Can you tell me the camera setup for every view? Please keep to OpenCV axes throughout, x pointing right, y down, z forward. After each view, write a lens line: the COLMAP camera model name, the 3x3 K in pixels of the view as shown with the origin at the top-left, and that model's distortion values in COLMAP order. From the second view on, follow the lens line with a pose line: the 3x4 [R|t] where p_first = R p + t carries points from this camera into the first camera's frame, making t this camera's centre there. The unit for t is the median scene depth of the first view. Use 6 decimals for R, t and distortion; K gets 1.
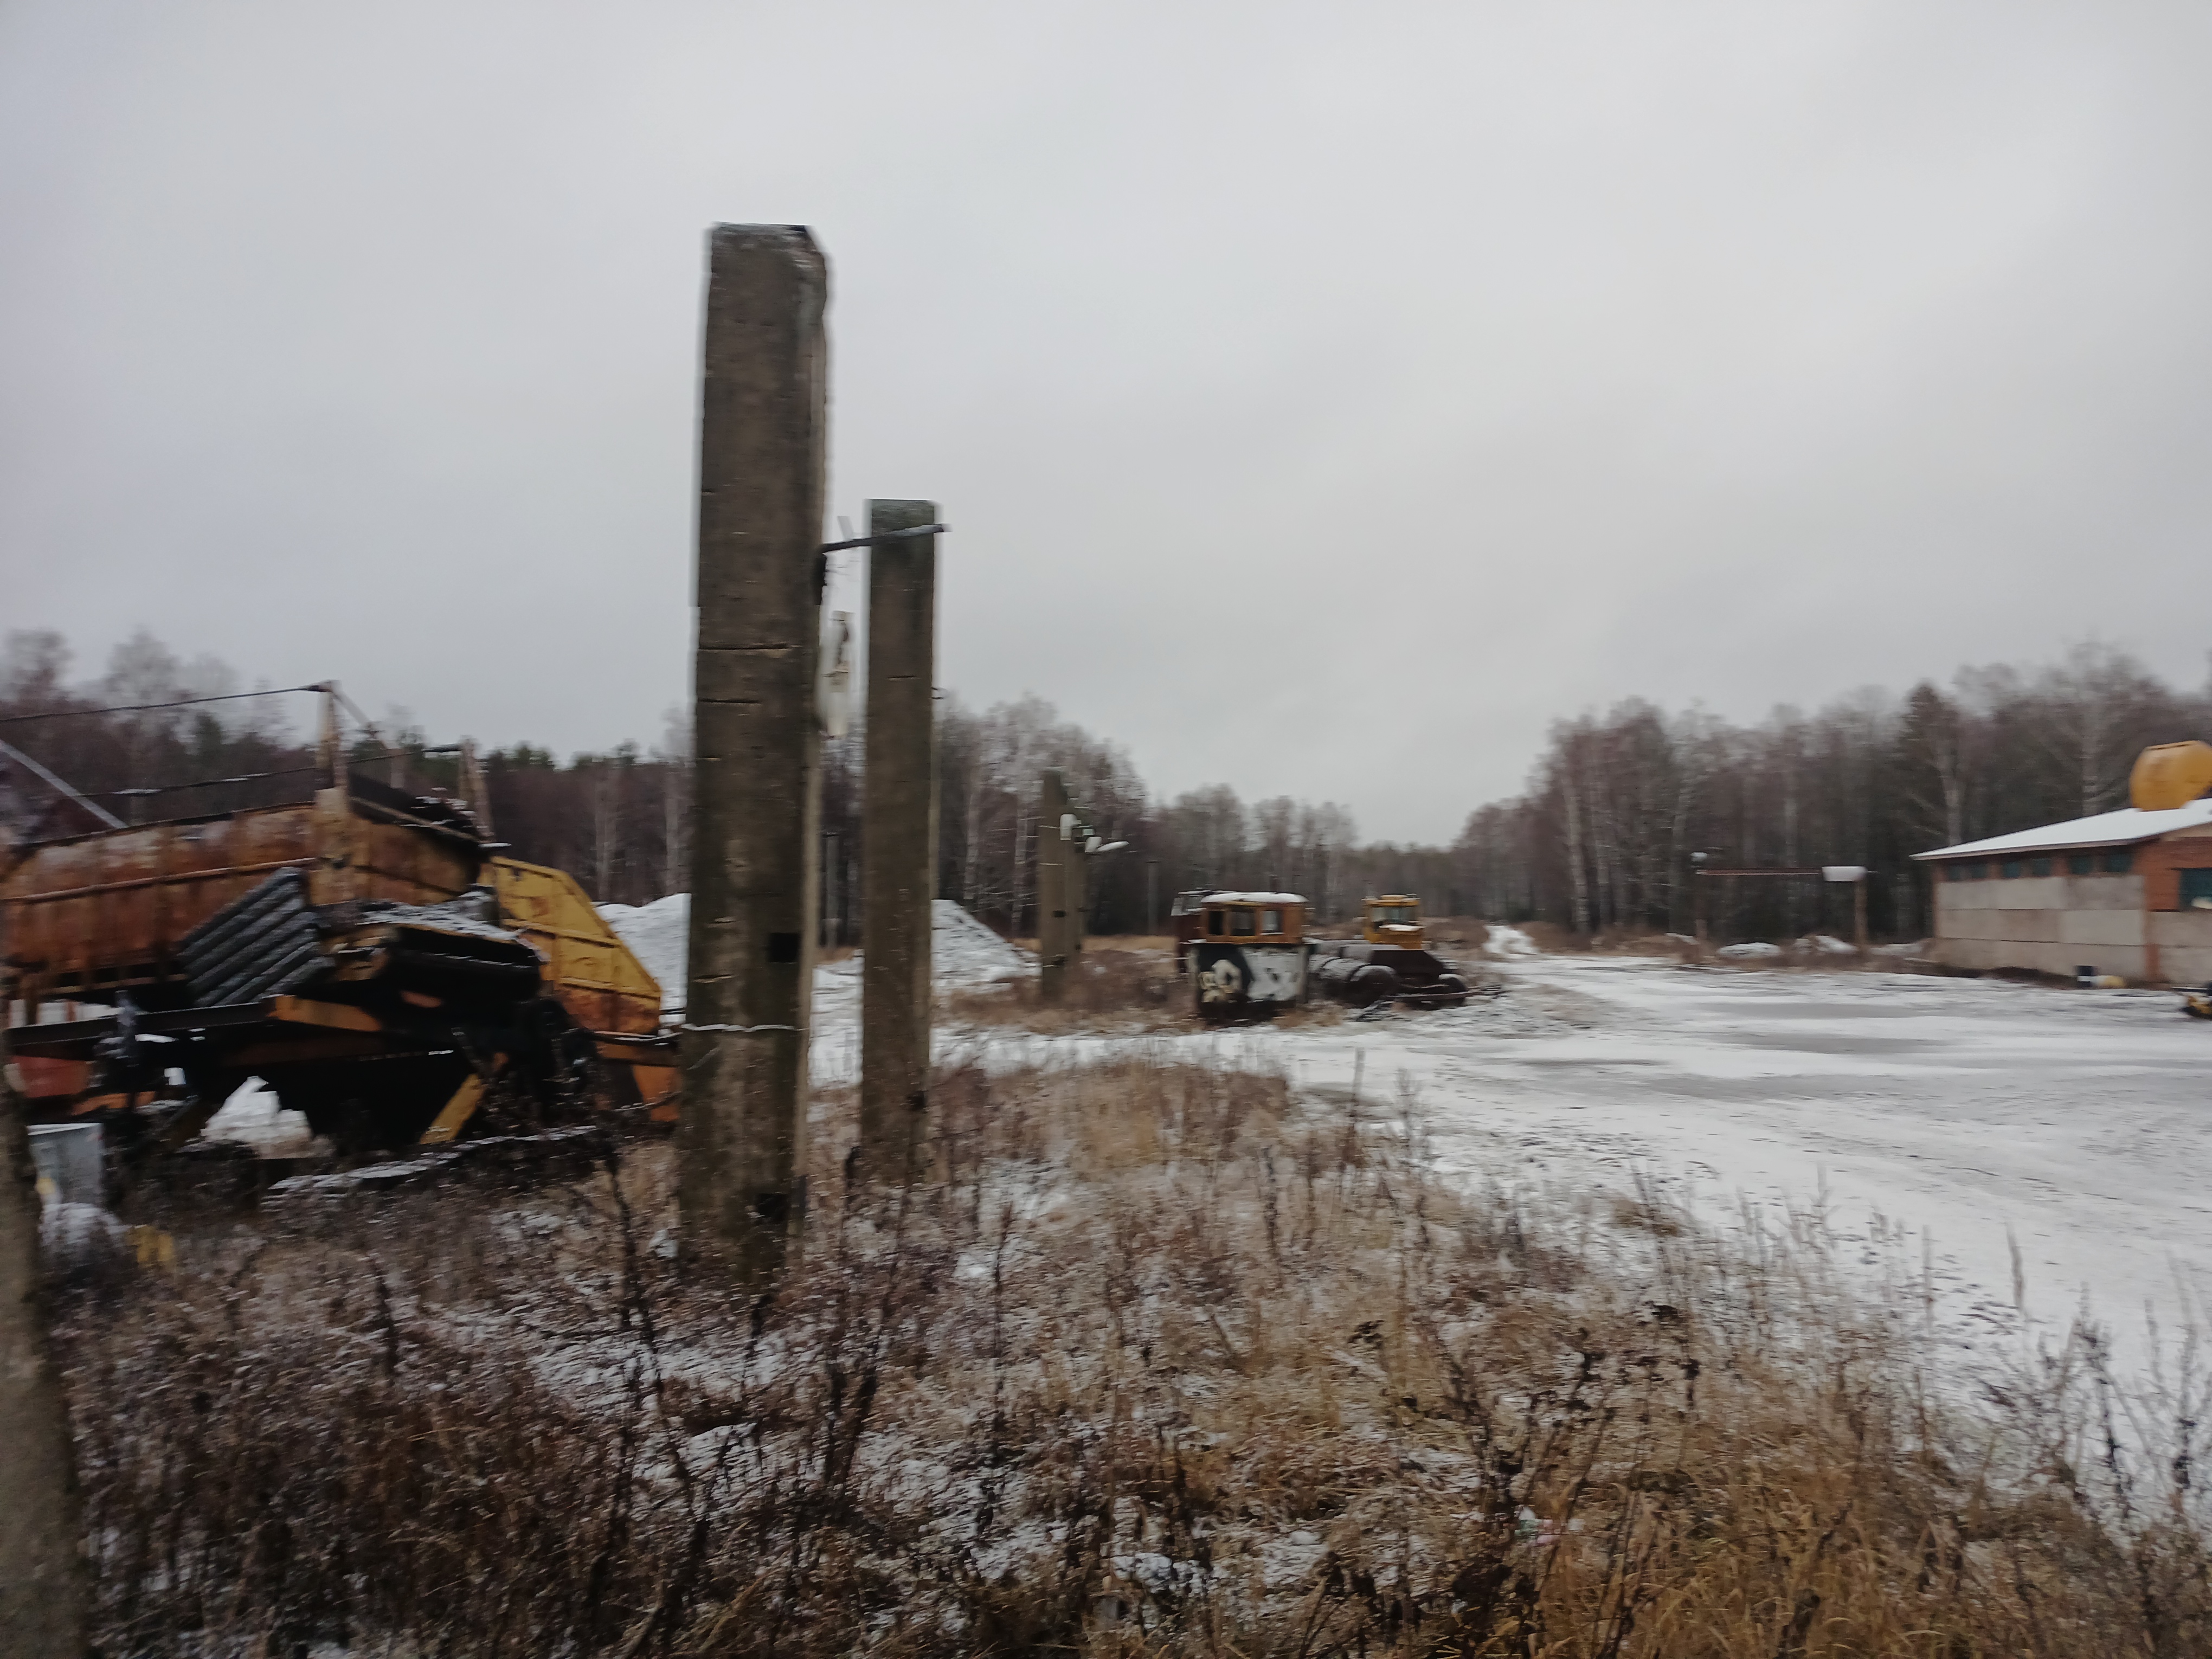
lens RADIAL K [[1811.1, 0, 1167.3], [0, 1811.1, 824.1], [0, 0, 1]] dist [0.081651, -0.129714]
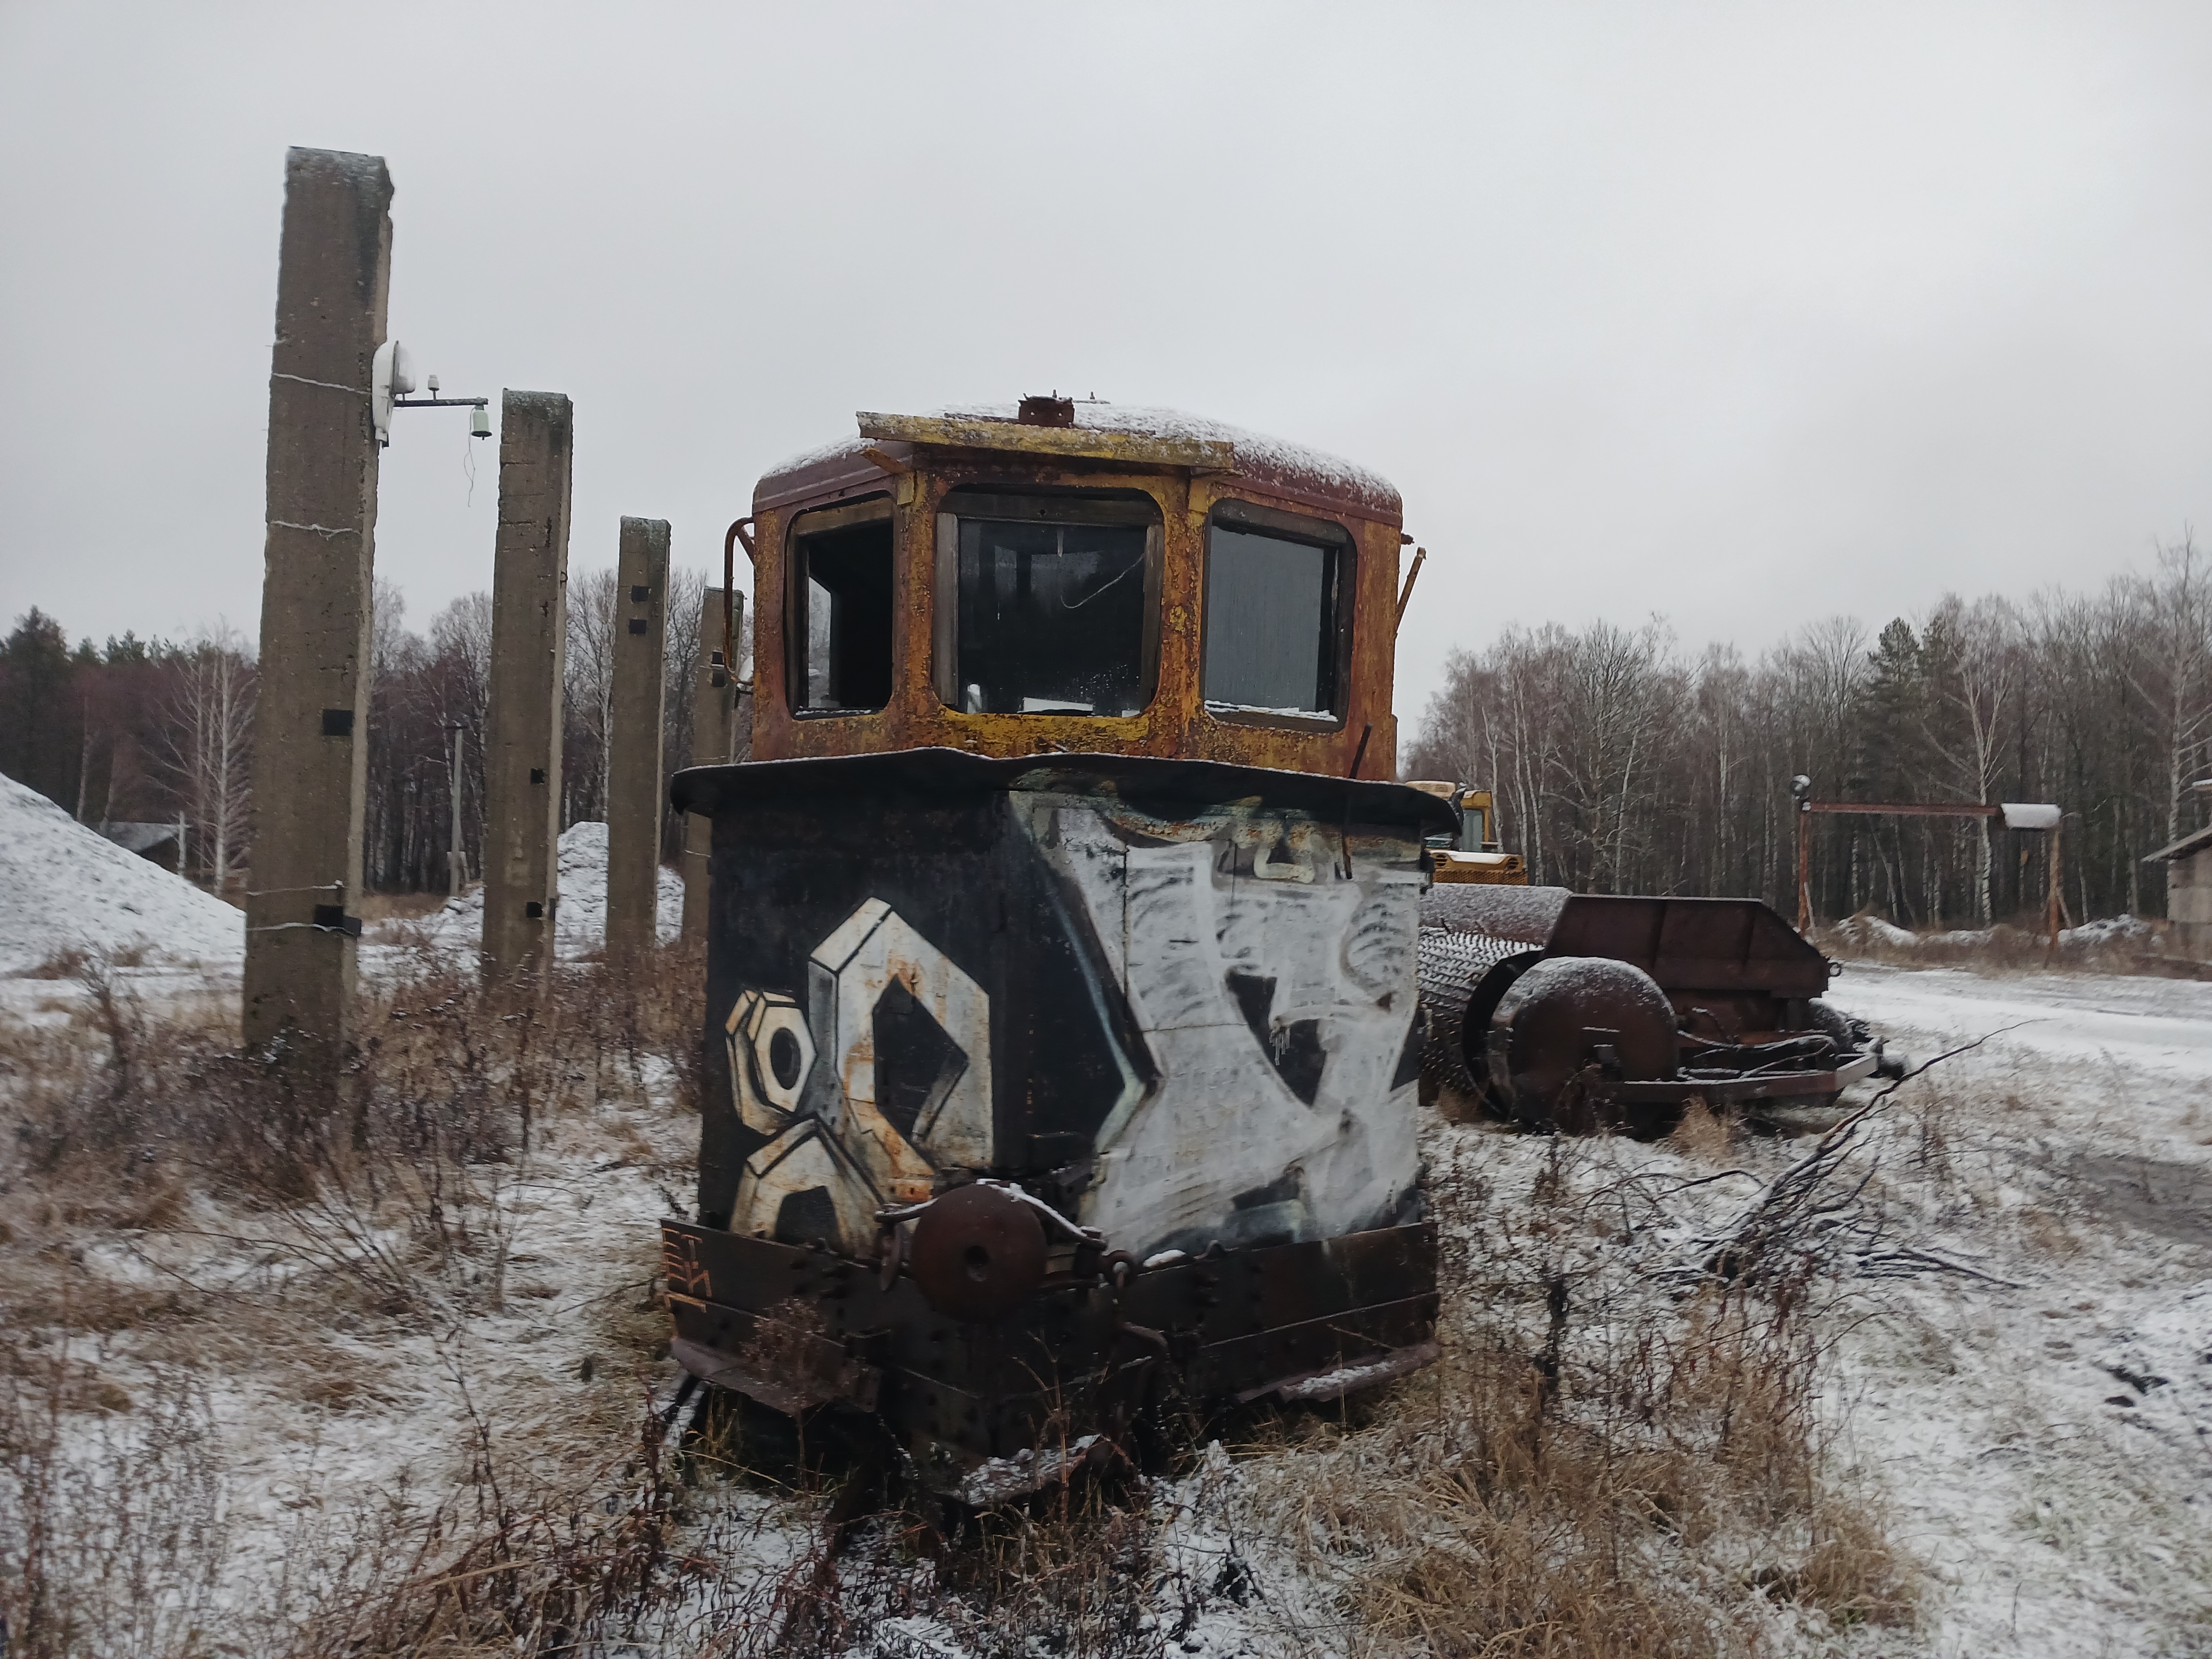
lens RADIAL K [[1811.1, 0, 1143.3], [0, 1811.1, 804.9], [0, 0, 1]] dist [0.081651, -0.129714]
pose [[0.996286, 0.032444, 0.079754, 0.025645], [-0.032855, 0.999453, 0.003839, 0.044937], [-0.079586, -0.006445, 0.996807, 0.584060]]
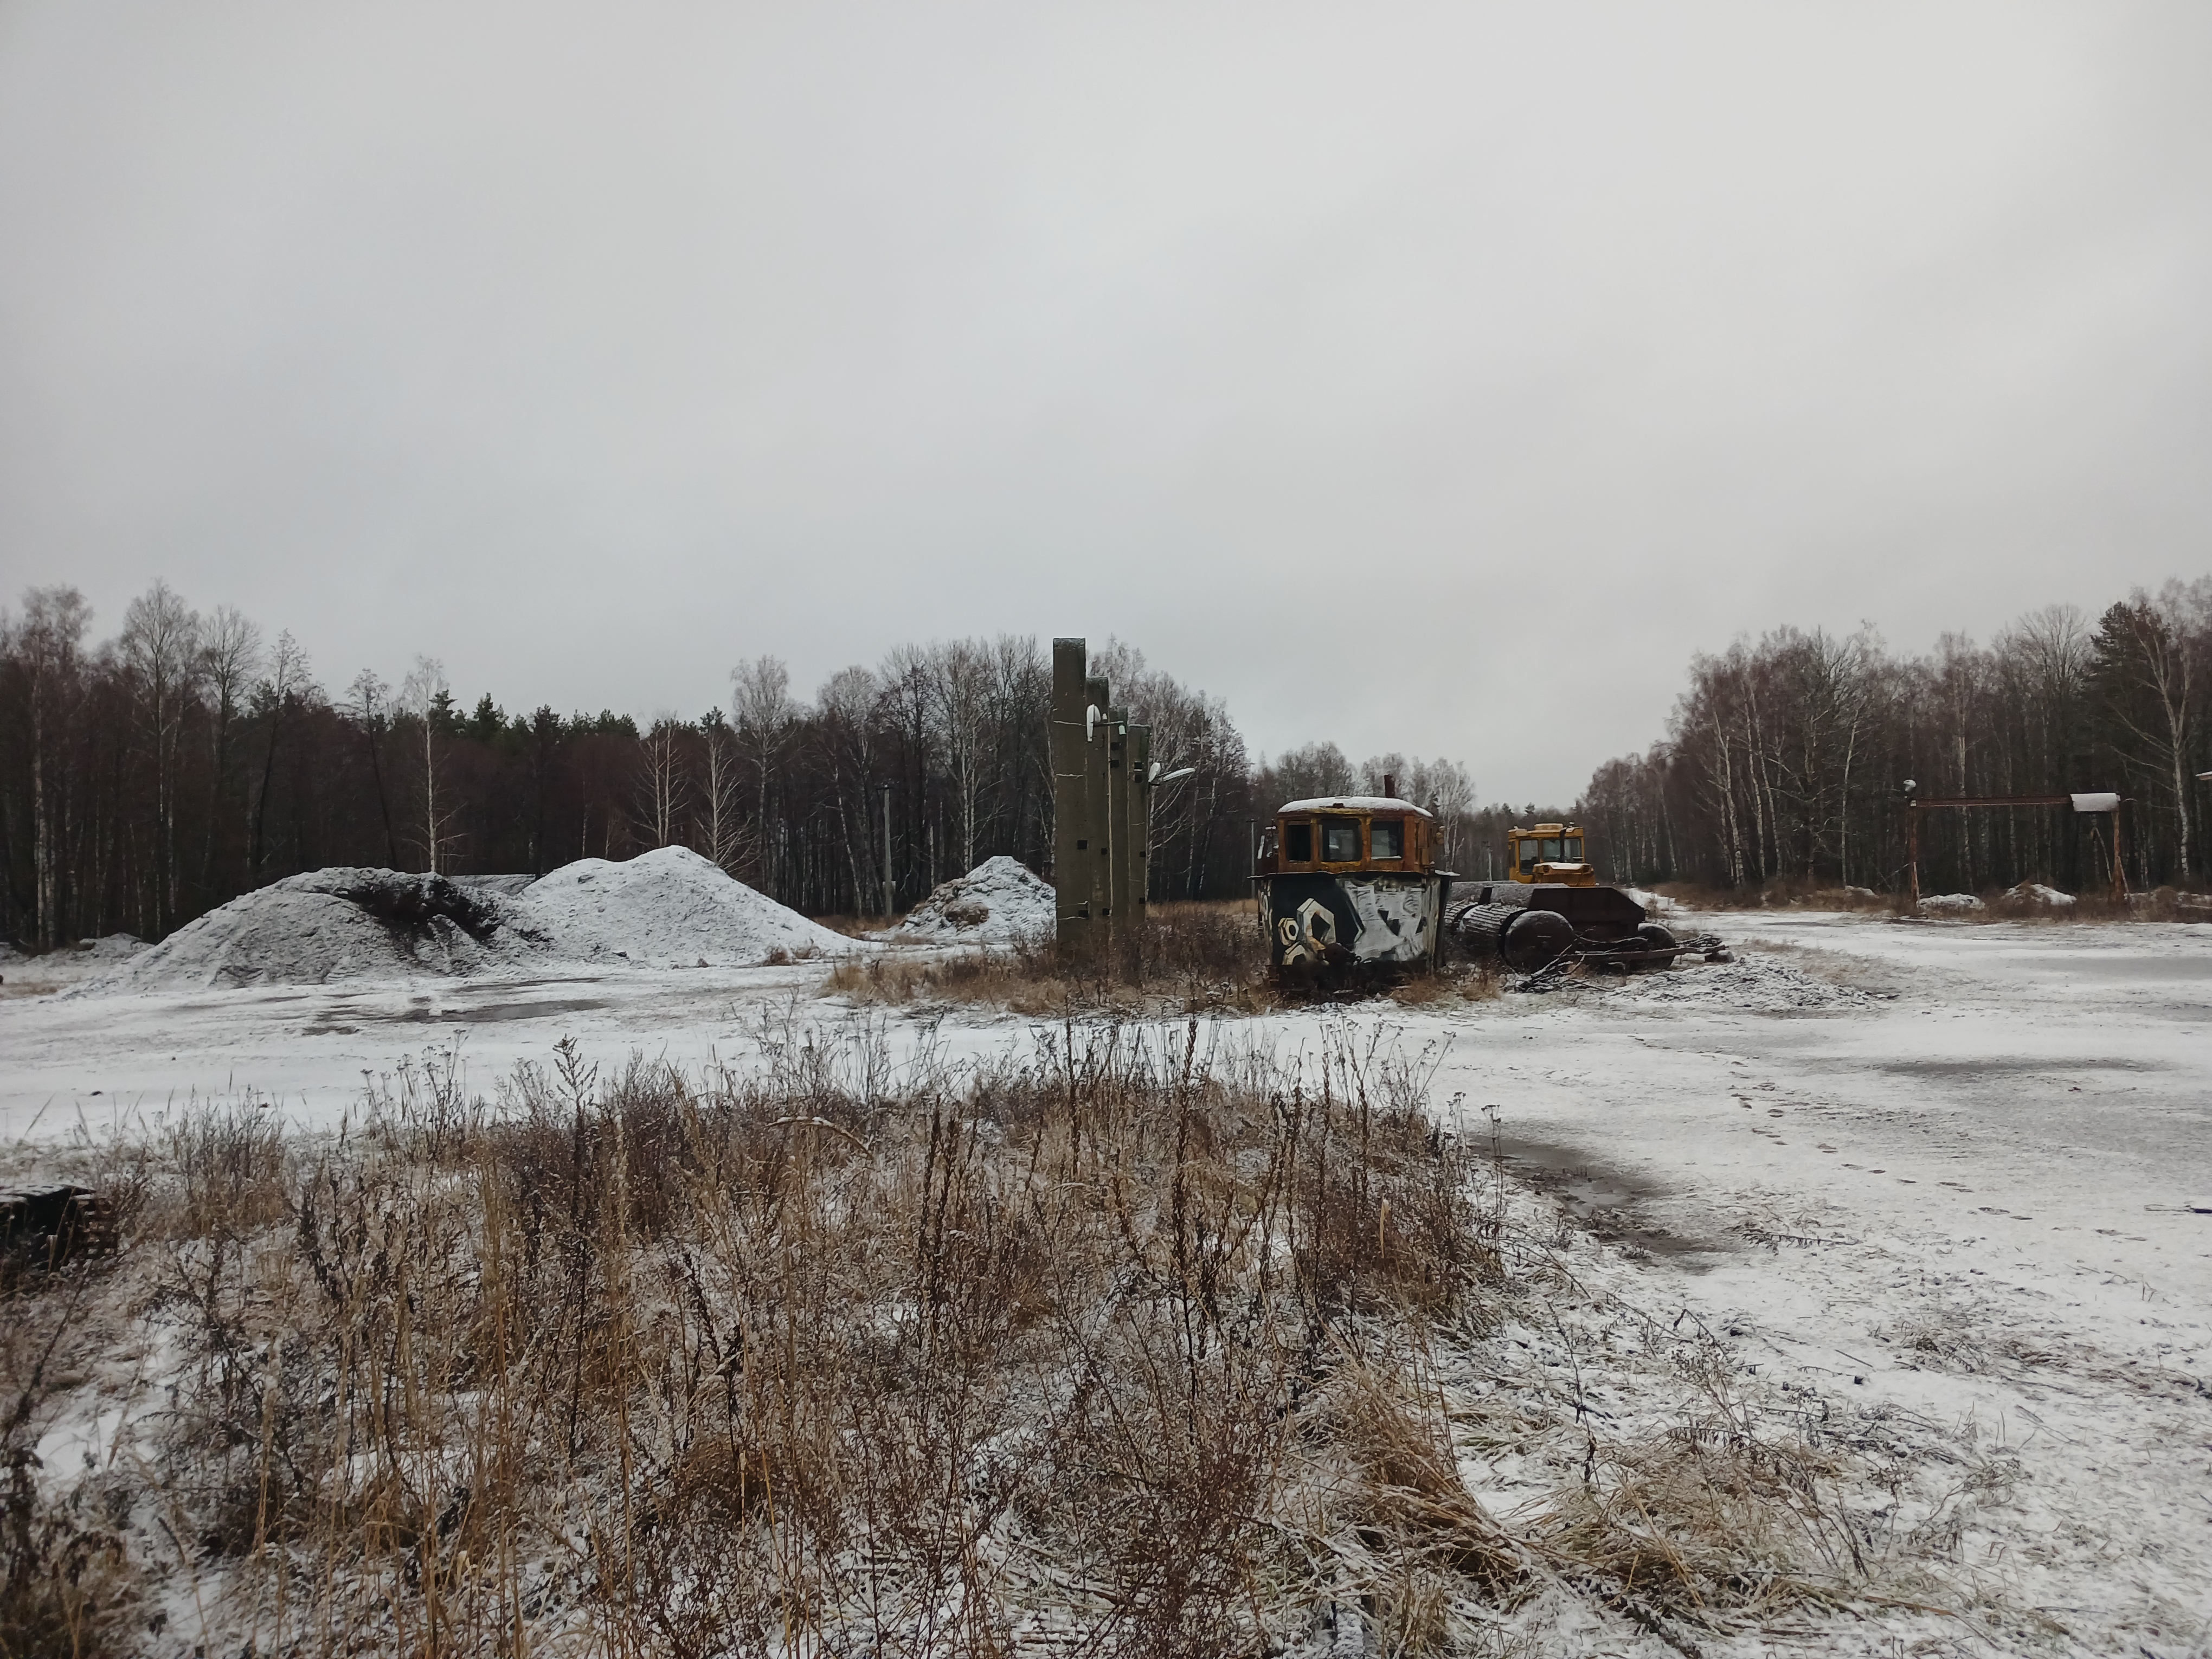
lens RADIAL K [[1811.1, 0, 1150.0], [0, 1811.1, 826.9], [0, 0, 1]] dist [0.081651, -0.129714]
pose [[0.997415, -0.017084, -0.069802, 0.012739], [0.018258, 0.999702, 0.016223, 0.025149], [0.069504, -0.017455, 0.997429, 0.234410]]
